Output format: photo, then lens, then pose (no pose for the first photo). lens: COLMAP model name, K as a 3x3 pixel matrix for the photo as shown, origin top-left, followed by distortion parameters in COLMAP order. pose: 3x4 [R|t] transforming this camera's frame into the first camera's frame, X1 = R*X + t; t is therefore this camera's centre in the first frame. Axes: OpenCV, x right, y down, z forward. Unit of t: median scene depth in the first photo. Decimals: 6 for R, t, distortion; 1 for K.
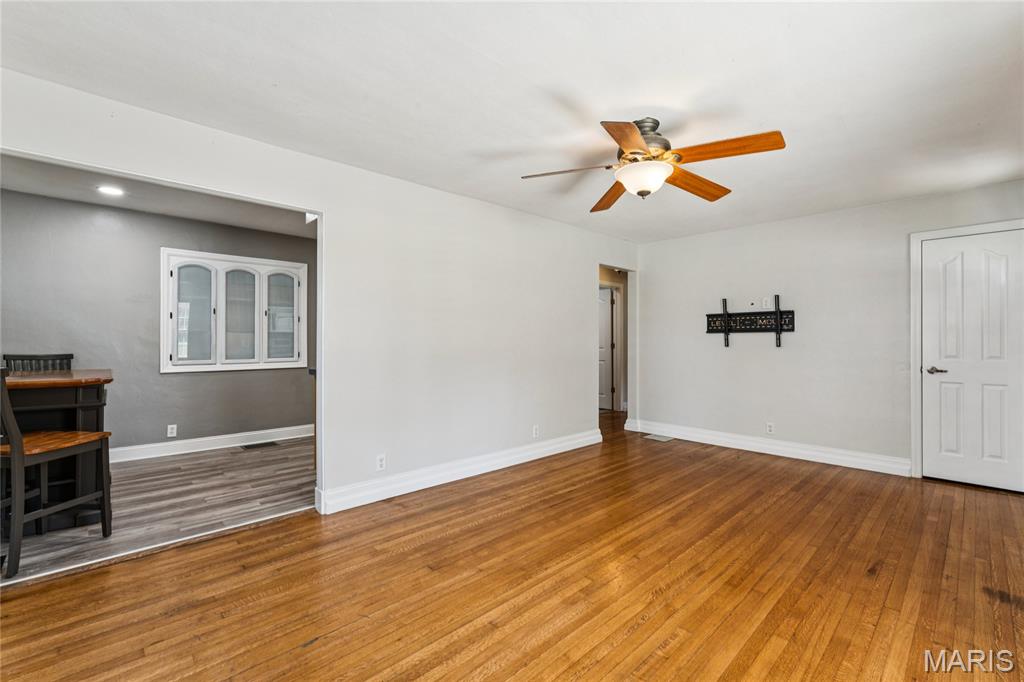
lens RADIAL K [[445.9, 0, 513.1], [0, 445.9, 338.8], [0, 0, 1]] dist [-0.001655, -0.000444]
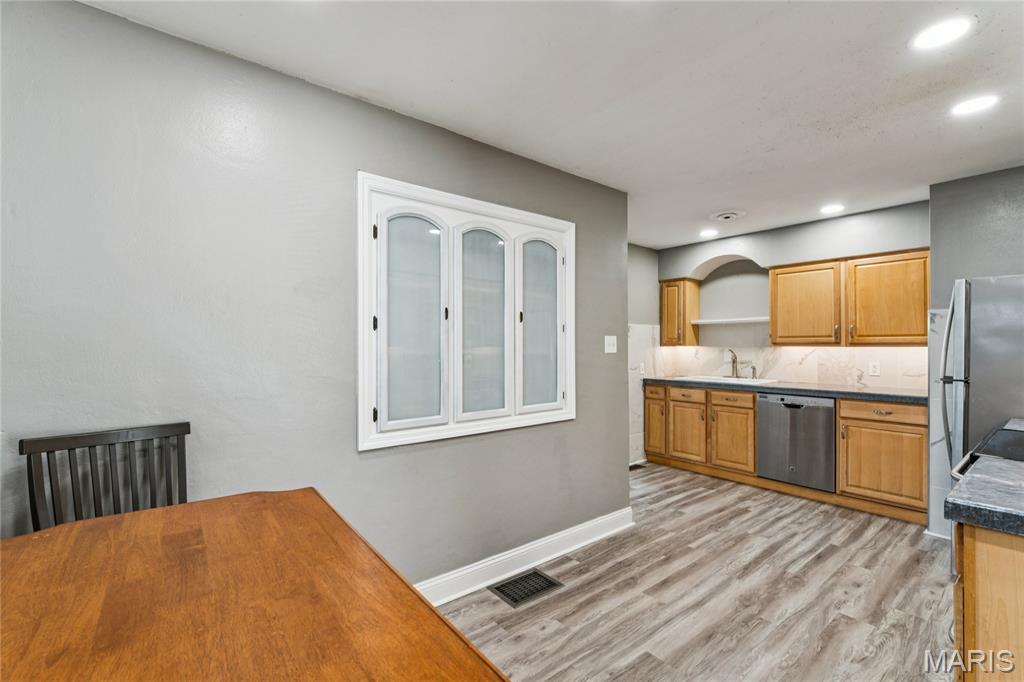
lens RADIAL K [[452.2, 0, 511.6], [0, 452.2, 345.8], [0, 0, 1]] dist [-0.004766, -0.000401]
pose [[0.995712, -0.004433, -0.092404, -0.577077], [0.004928, 0.999975, 0.005132, -0.030443], [0.092378, -0.005565, 0.995708, 0.542962]]
